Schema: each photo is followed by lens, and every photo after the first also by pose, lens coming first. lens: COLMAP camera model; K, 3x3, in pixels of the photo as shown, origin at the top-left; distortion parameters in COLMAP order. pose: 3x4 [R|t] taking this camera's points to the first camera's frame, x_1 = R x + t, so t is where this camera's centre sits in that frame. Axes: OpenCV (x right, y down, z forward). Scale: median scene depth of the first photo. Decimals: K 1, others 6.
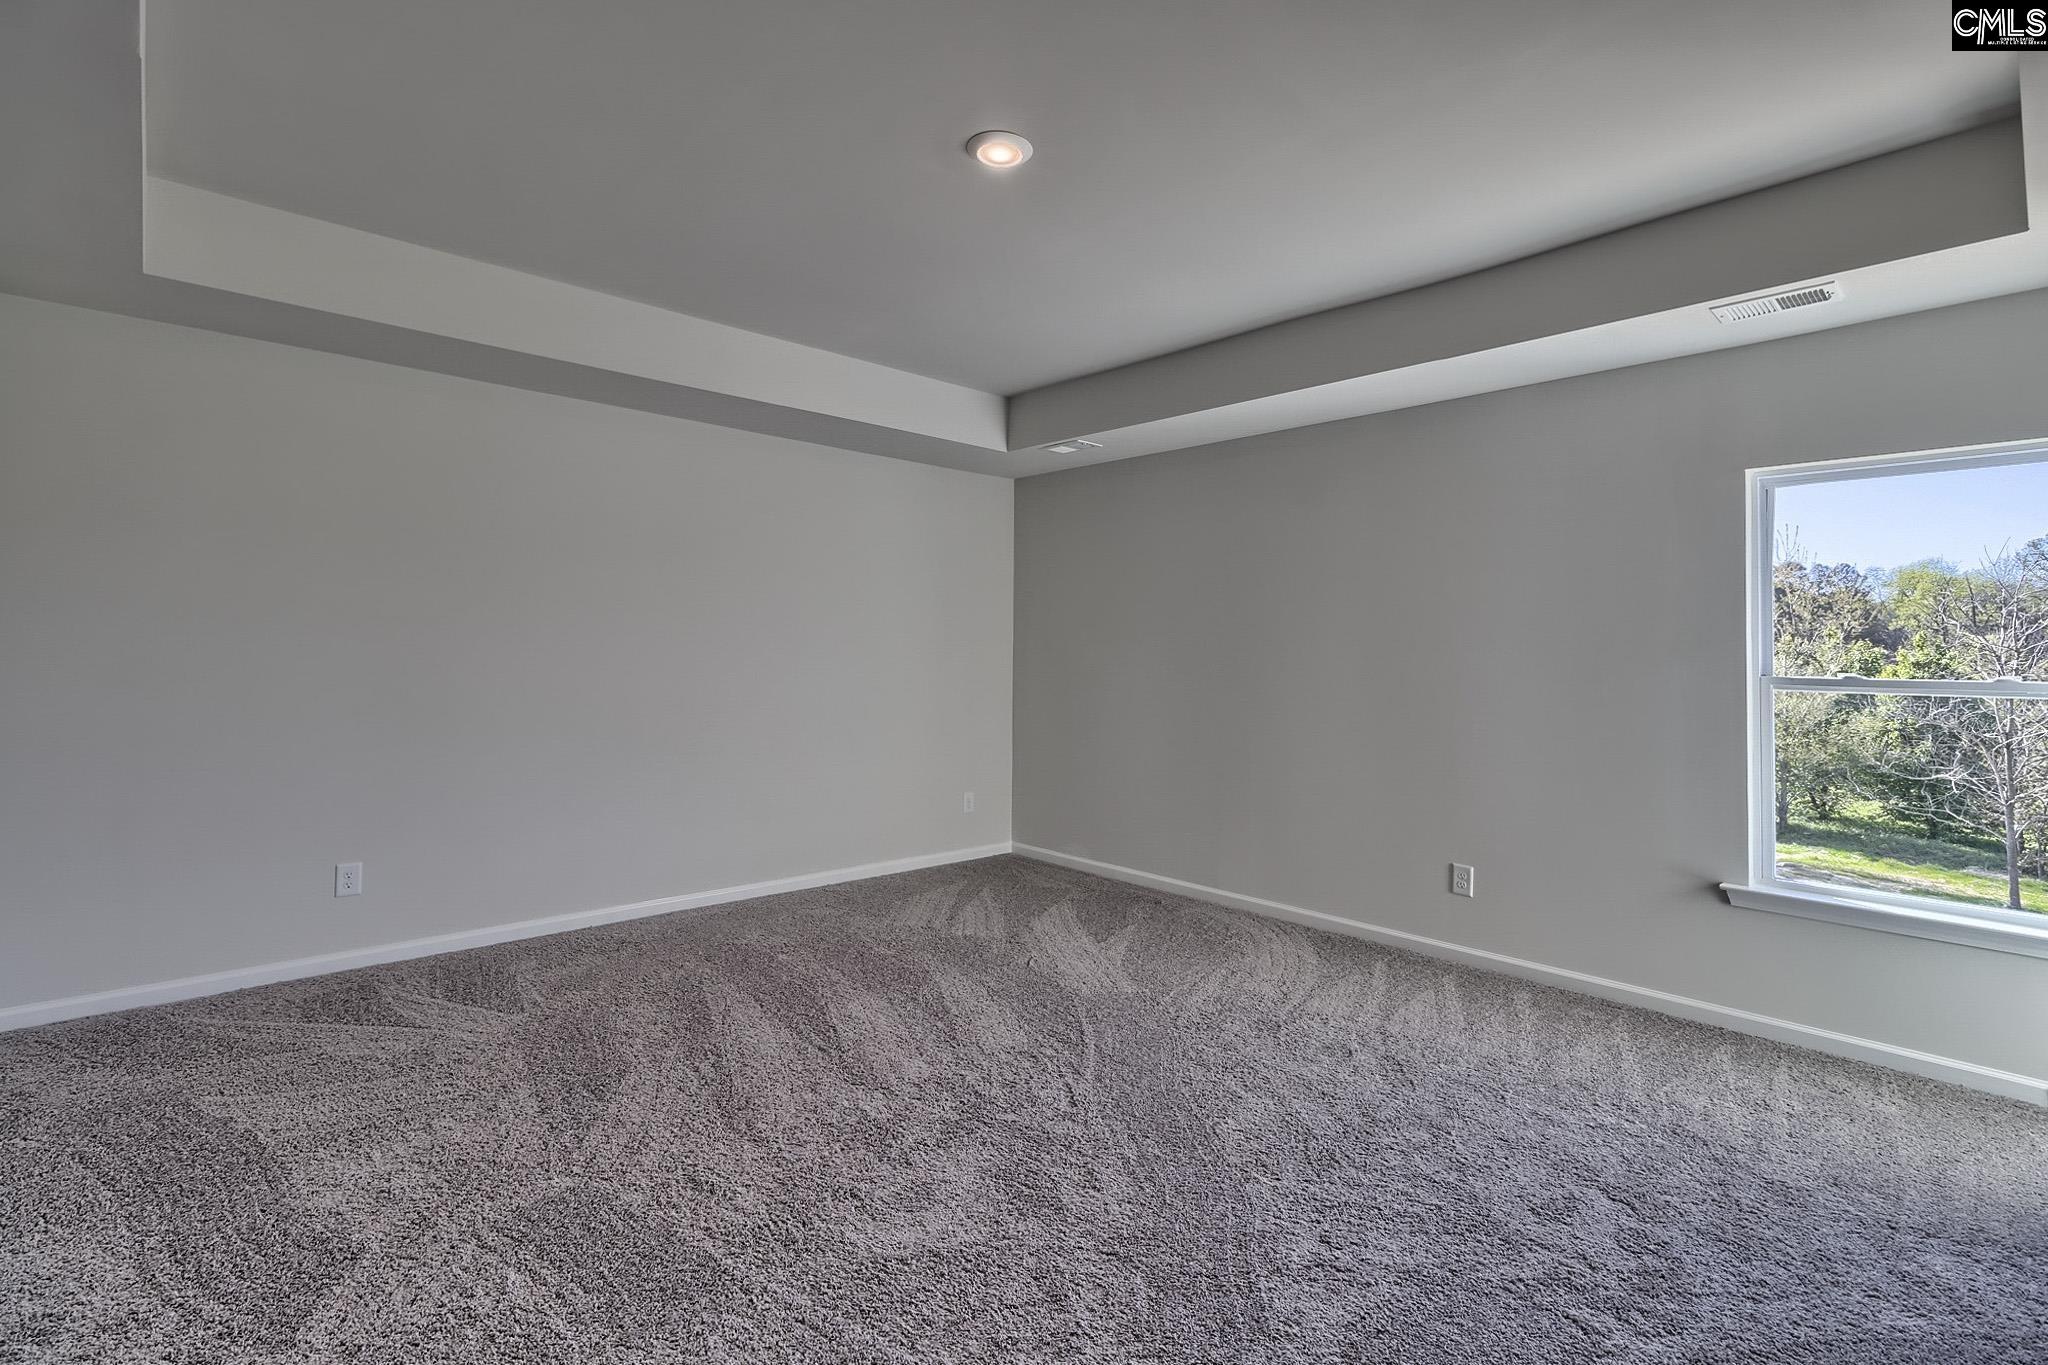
lens RADIAL K [[936.3, 0, 1011.0], [0, 936.3, 661.2], [0, 0, 1]] dist [-0.002161, -0.000182]
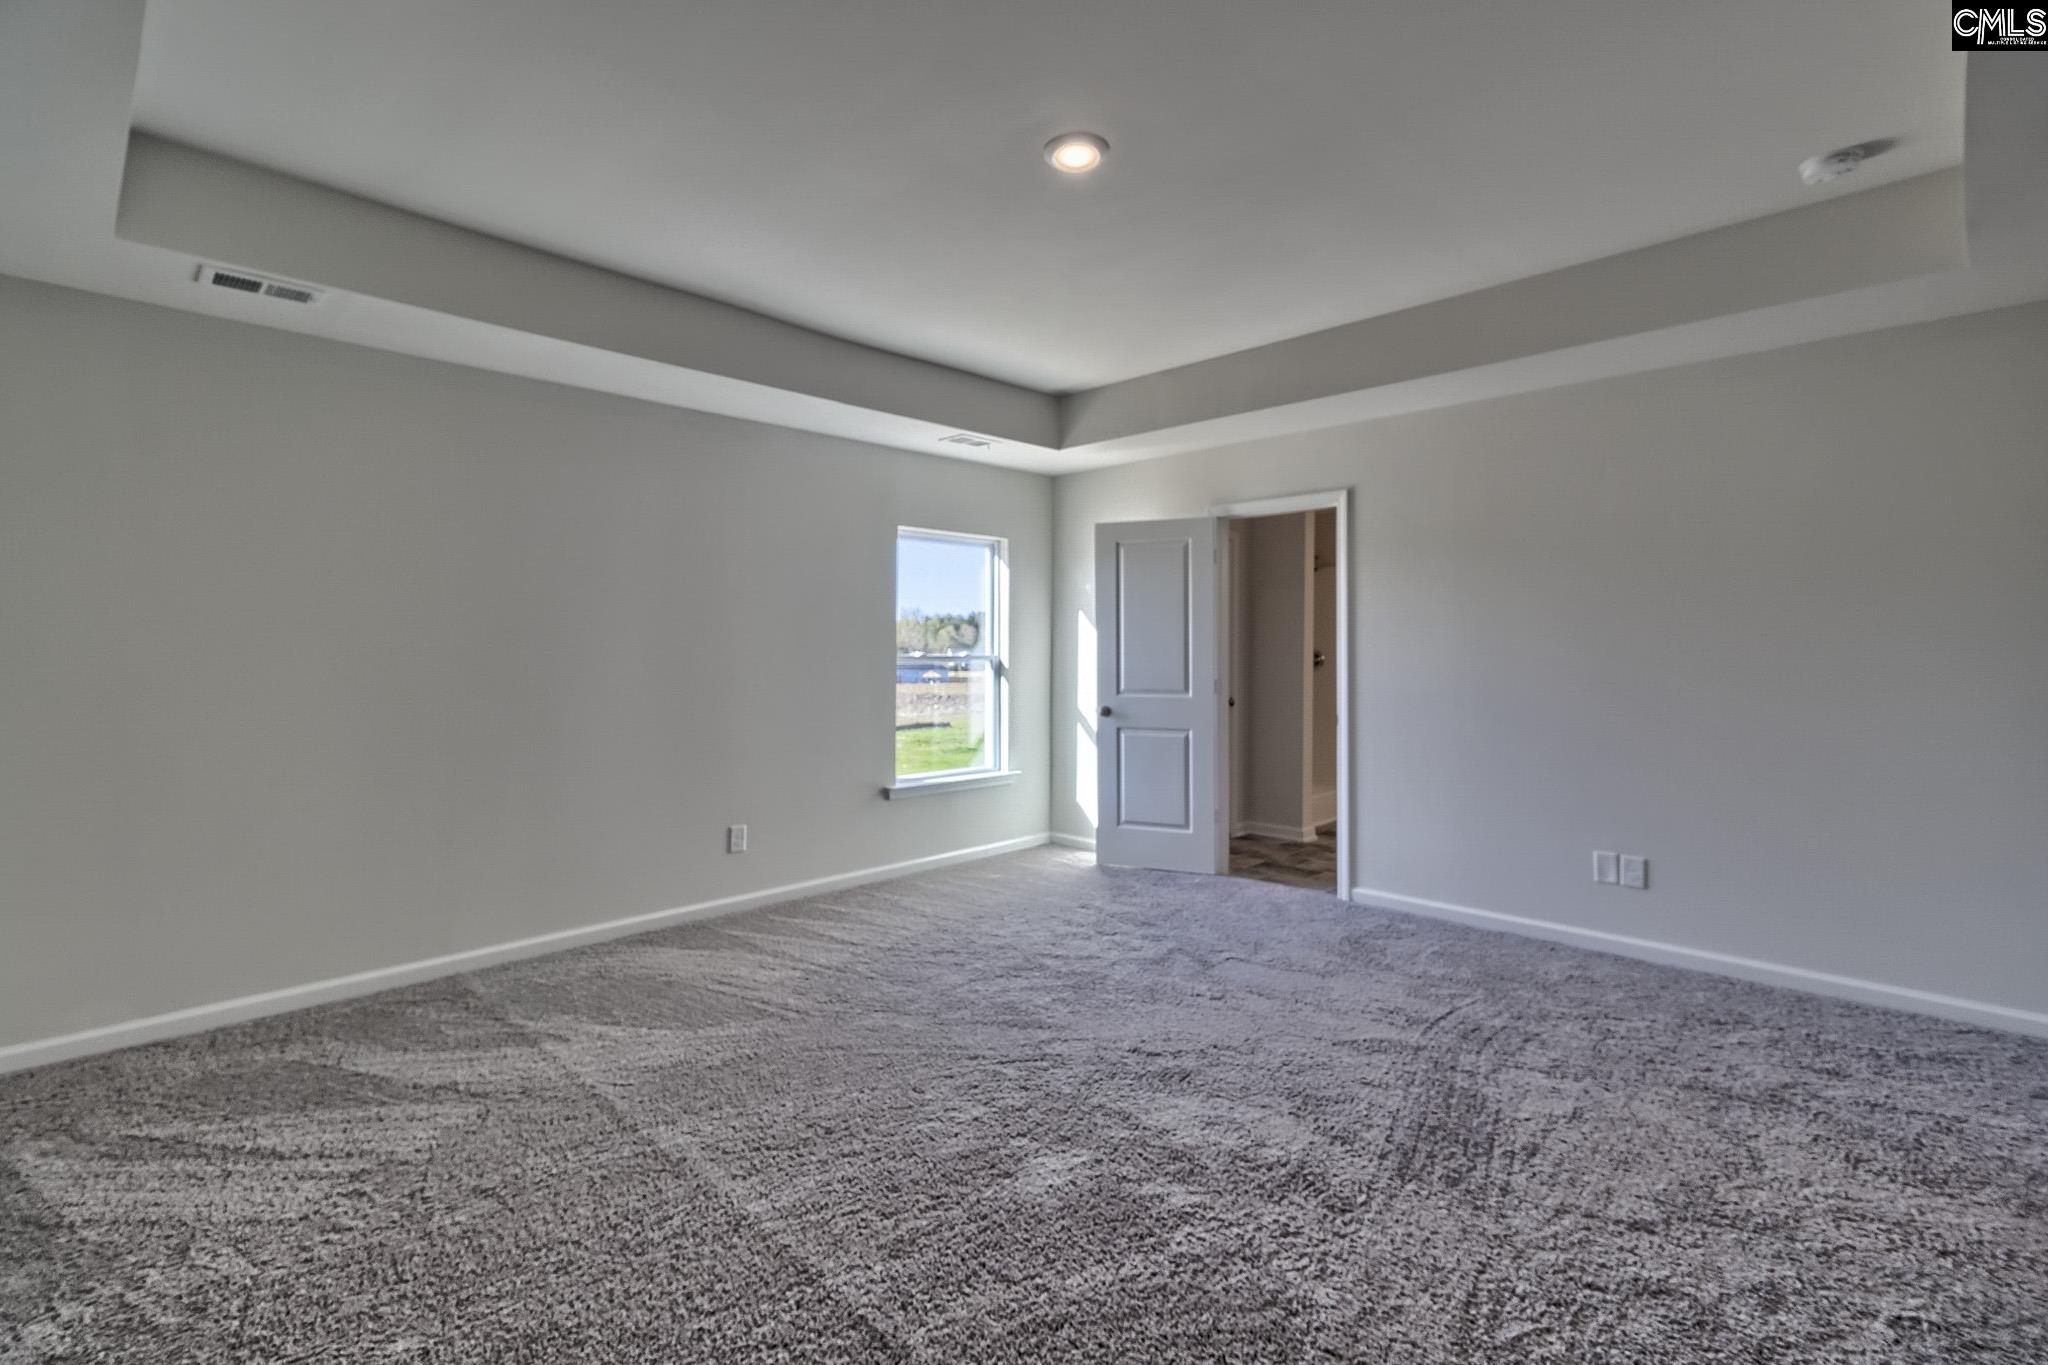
lens RADIAL K [[936.3, 0, 1011.0], [0, 936.3, 661.2], [0, 0, 1]] dist [-0.002161, -0.000182]
pose [[-0.052120, -0.023497, 0.998364, -0.768437], [0.002256, 0.999718, 0.023647, -0.010880], [-0.998638, 0.003484, -0.052052, 0.830394]]
